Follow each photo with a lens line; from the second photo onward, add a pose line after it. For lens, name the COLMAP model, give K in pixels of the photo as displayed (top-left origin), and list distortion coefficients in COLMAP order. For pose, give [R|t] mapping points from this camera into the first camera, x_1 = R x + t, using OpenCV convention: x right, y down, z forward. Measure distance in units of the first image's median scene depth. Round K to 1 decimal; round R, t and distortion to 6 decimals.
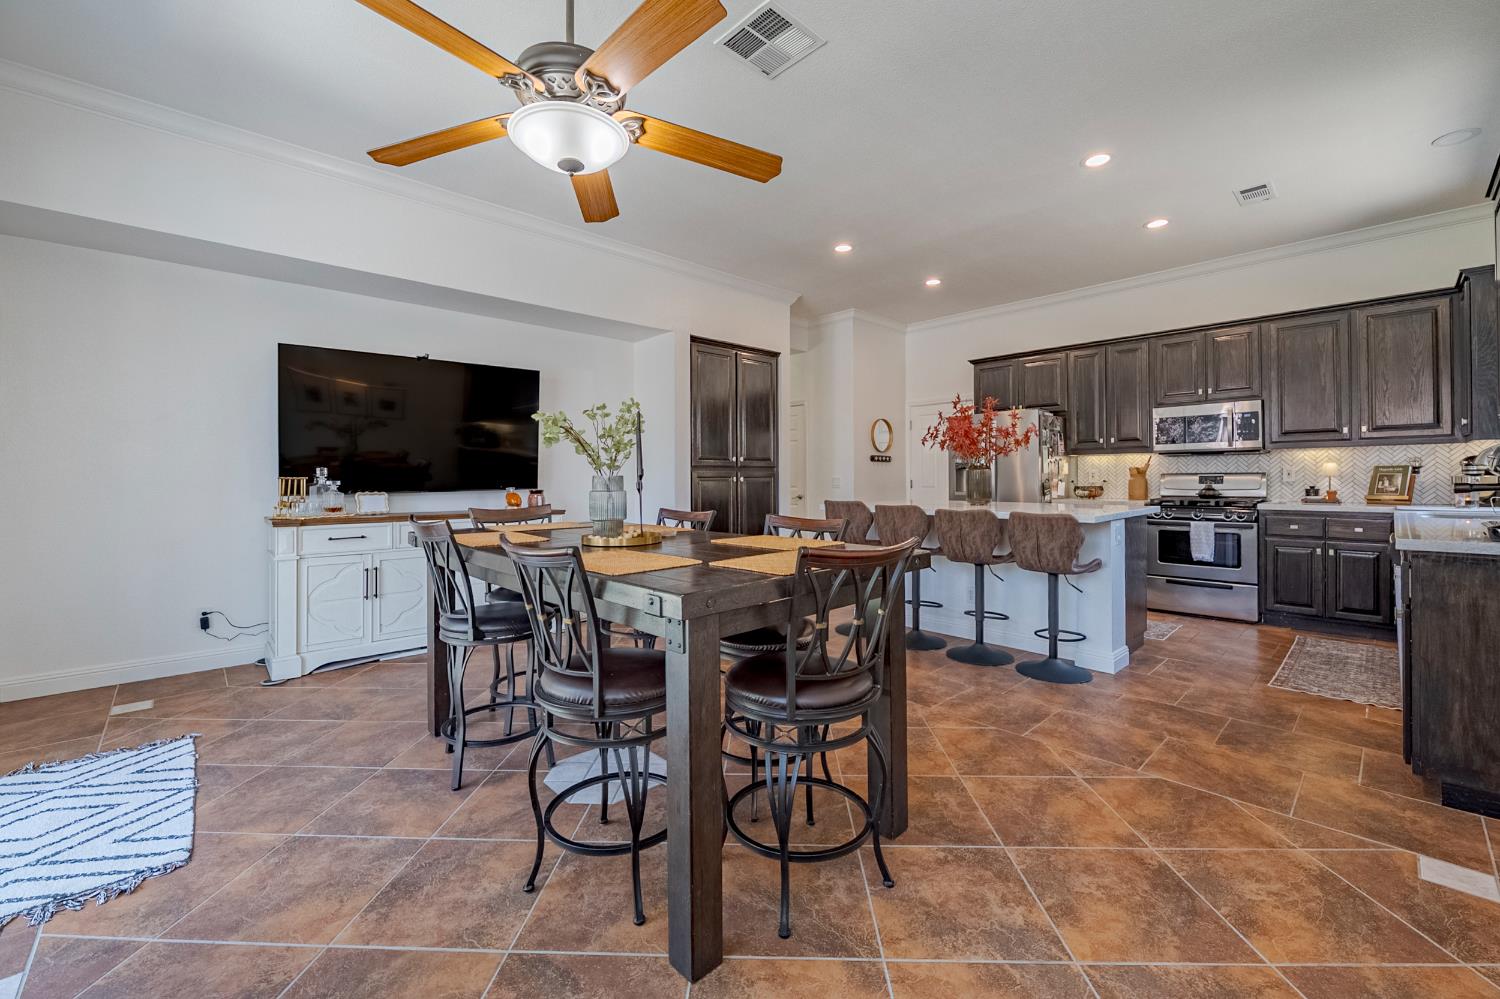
lens RADIAL K [[613.2, 0, 755.0], [0, 613.2, 475.2], [0, 0, 1]] dist [-0.010467, -0.000063]
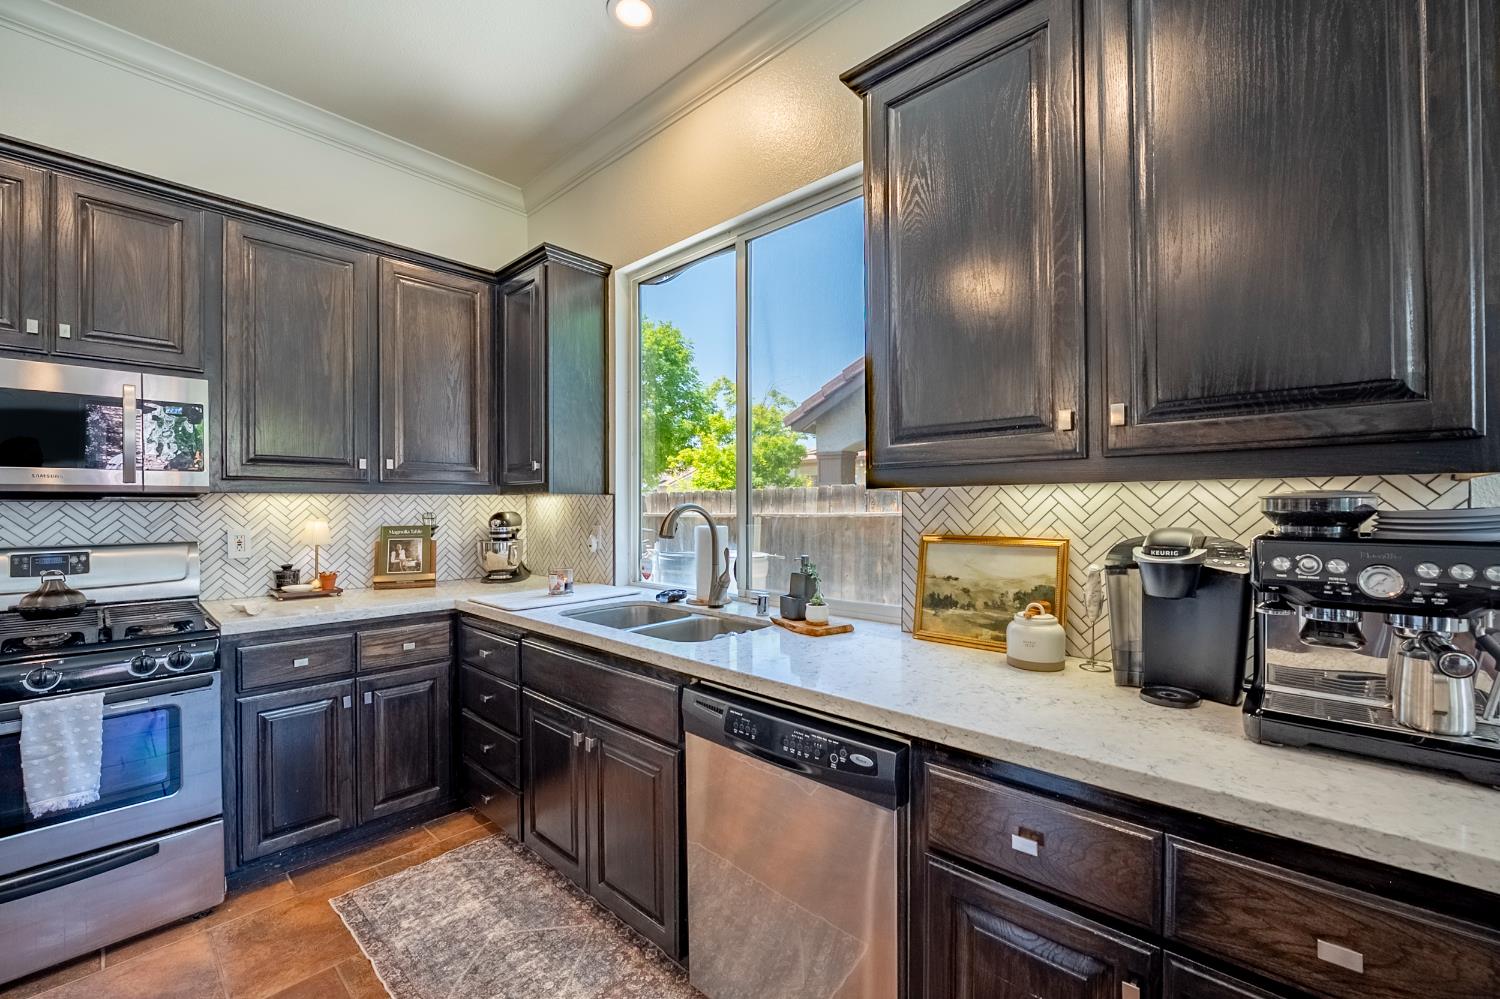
lens RADIAL K [[604.7, 0, 750.4], [0, 604.7, 508.6], [0, 0, 1]] dist [-0.012192, 0.000295]
pose [[-0.073020, 0.003075, 0.997326, 0.376099], [-0.002421, 0.999992, -0.003261, -0.030664], [-0.997328, -0.002653, -0.073012, 0.648932]]
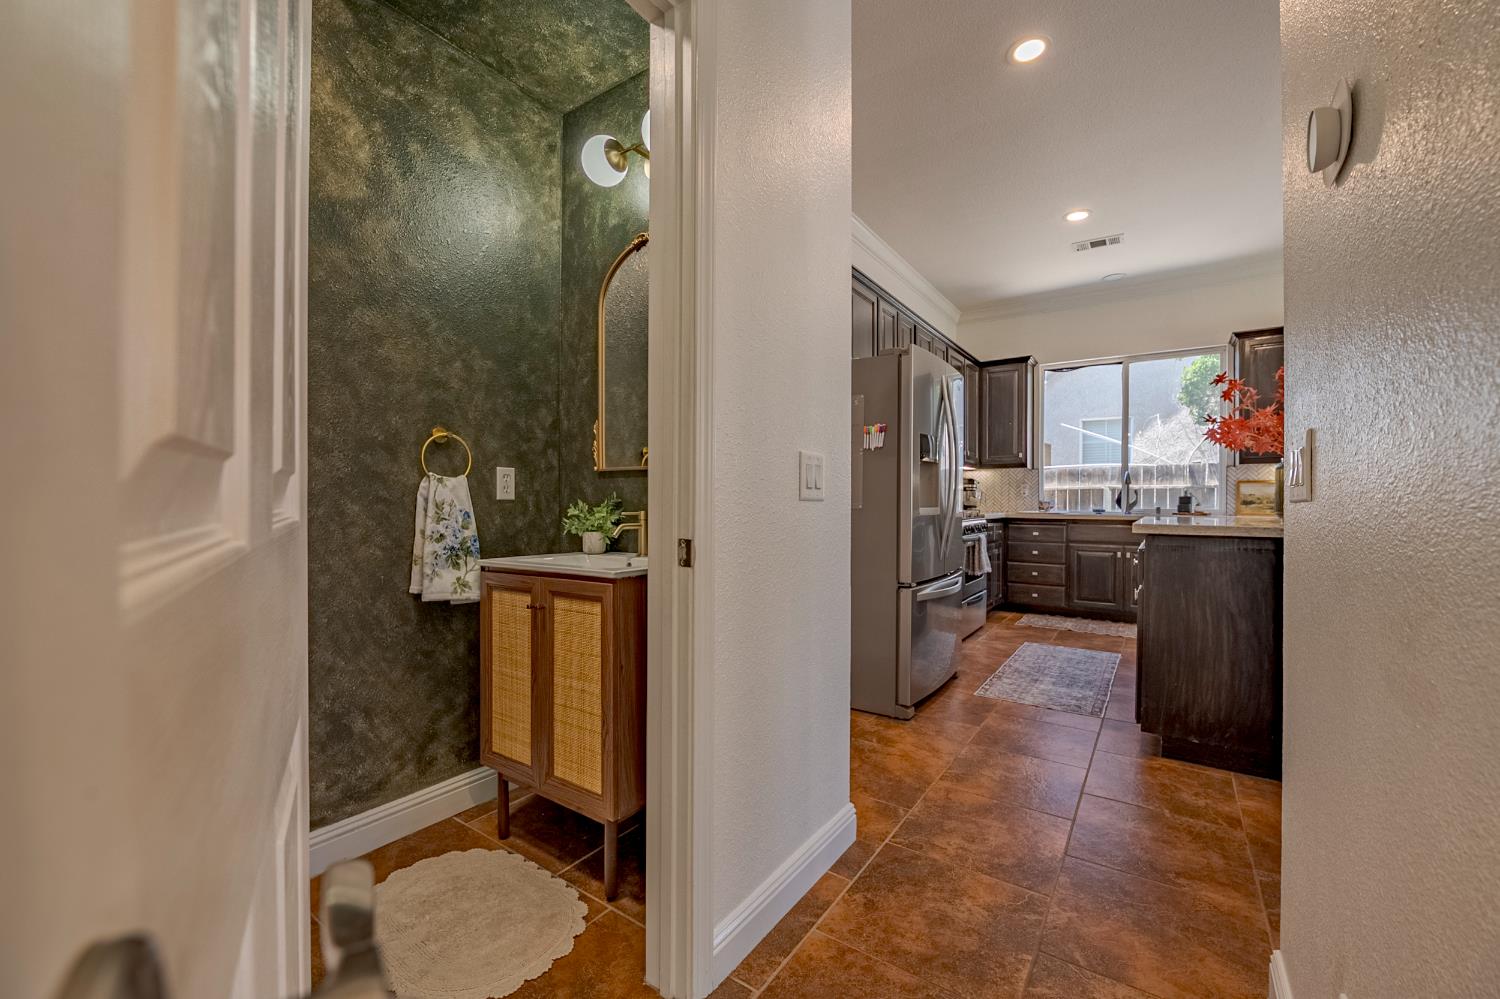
lens RADIAL K [[598.3, 0, 750.1], [0, 598.3, 503.3], [0, 0, 1]] dist [-0.010158, -0.000033]
pose [[-0.201120, 0.003375, 0.979561, -0.127632], [-0.005802, 0.999972, -0.004637, 0.033365], [-0.979549, -0.006615, -0.201095, 1.581420]]
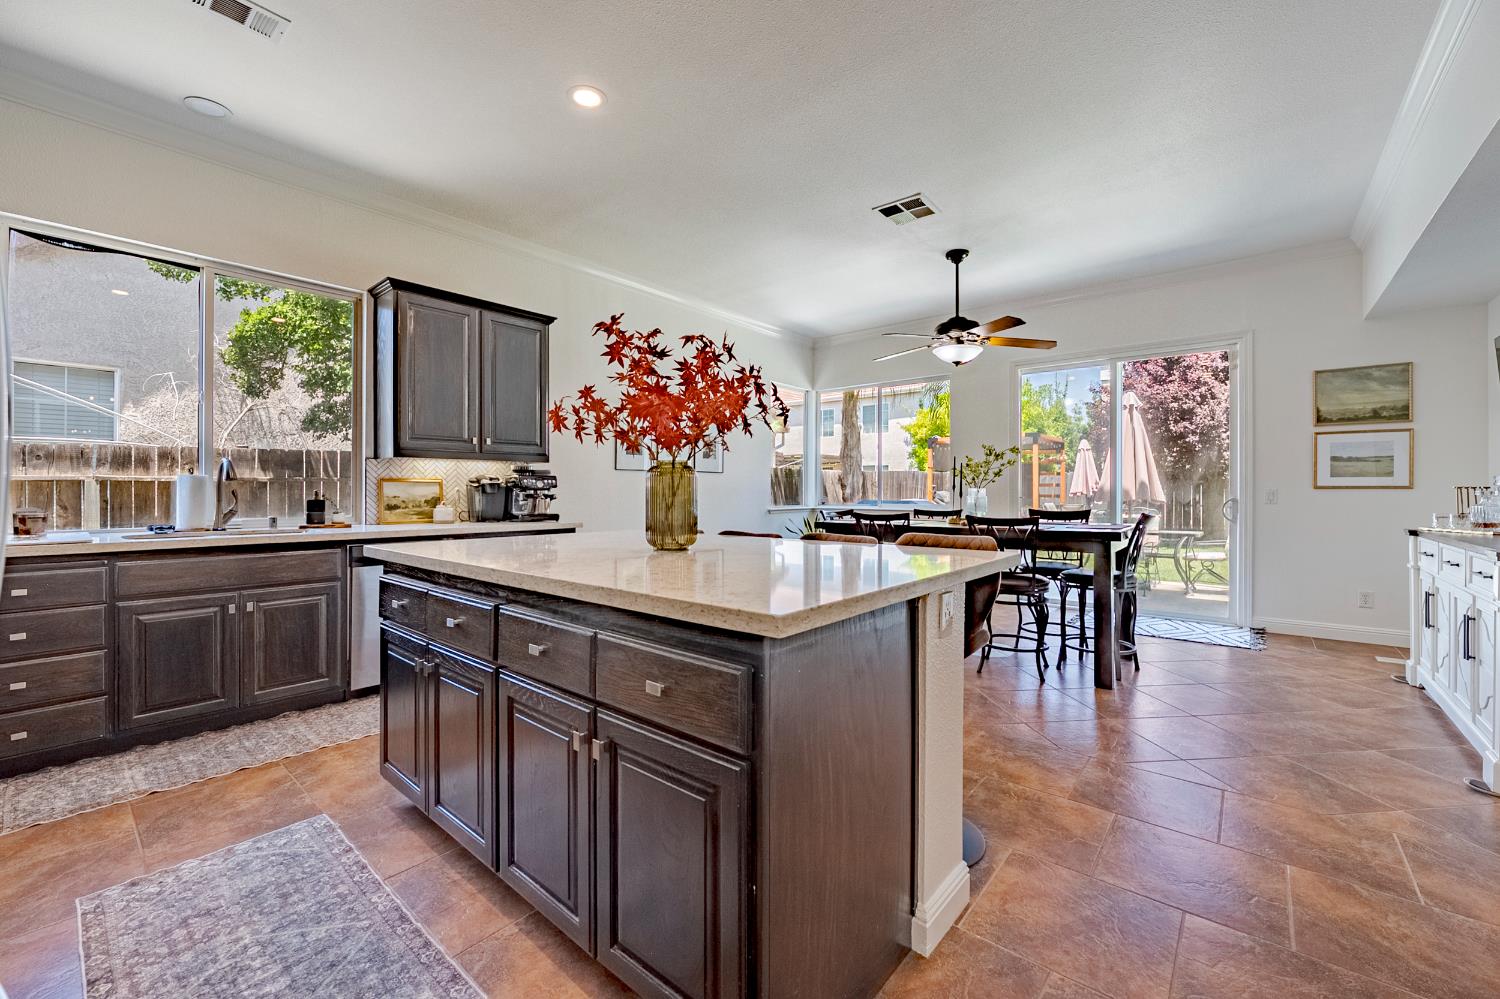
lens RADIAL K [[595.7, 0, 747.2], [0, 595.7, 490.3], [0, 0, 1]] dist [-0.014529, 0.000048]
pose [[-0.993775, 0.004851, -0.111298, 0.334009], [0.005396, 0.999975, -0.004593, 0.005579], [0.111273, -0.005165, -0.993776, 1.360594]]
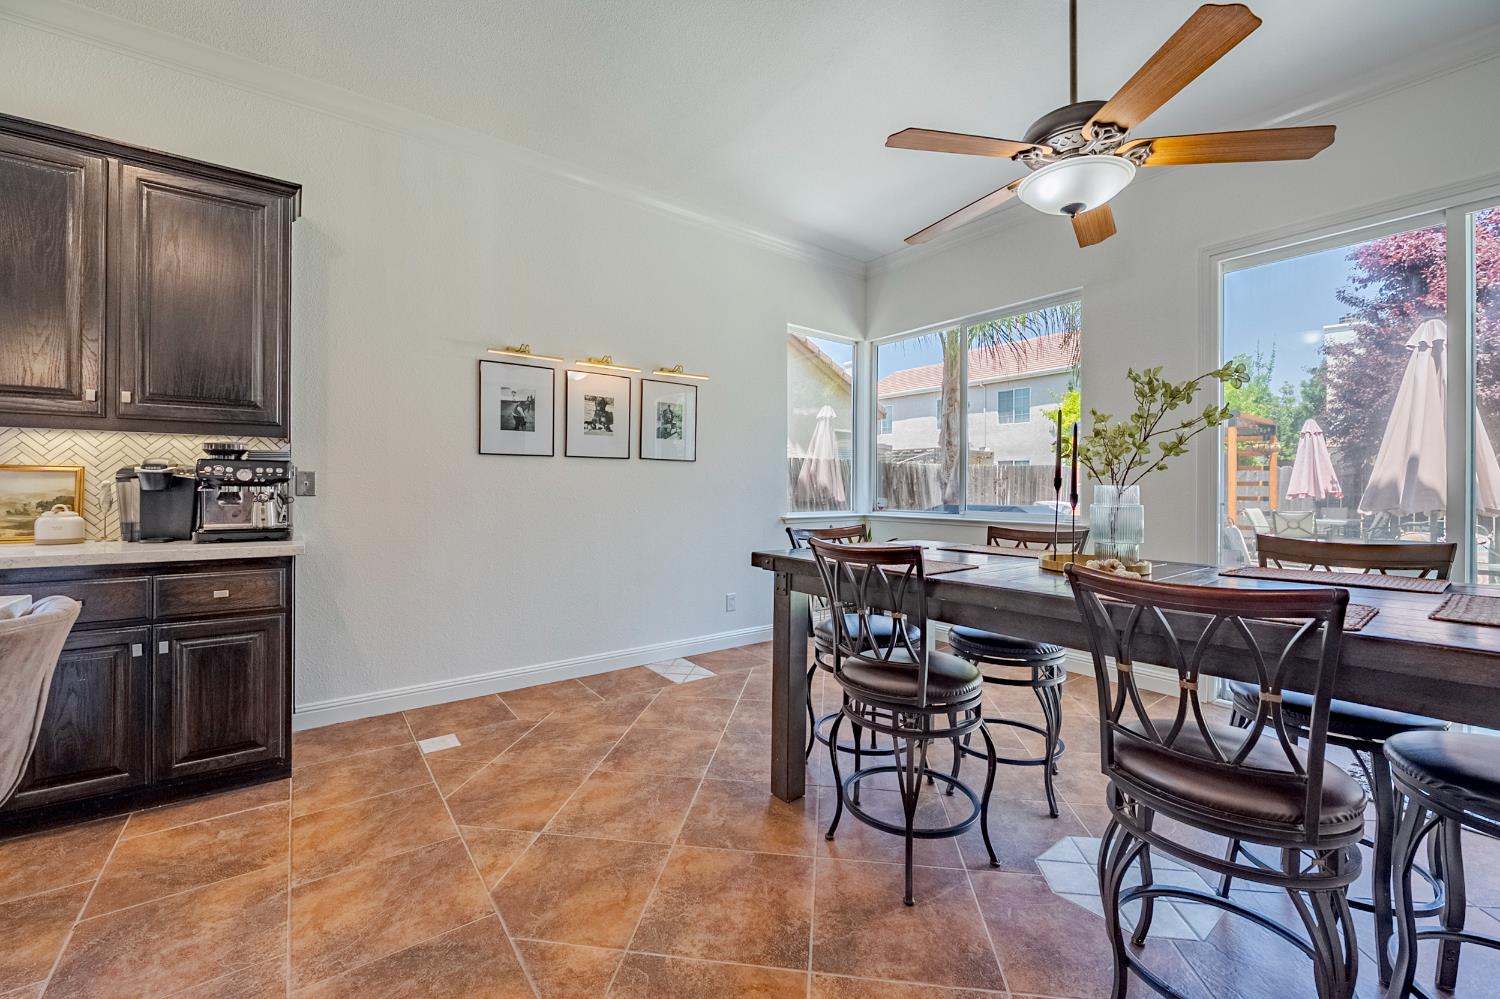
lens RADIAL K [[599.7, 0, 748.9], [0, 599.7, 486.8], [0, 0, 1]] dist [-0.013103, 0.000406]
pose [[-0.994078, 0.000565, 0.108668, 0.071062], [-0.000335, 0.999966, -0.008262, 0.004614], [-0.108669, -0.008249, -0.994044, 0.891012]]
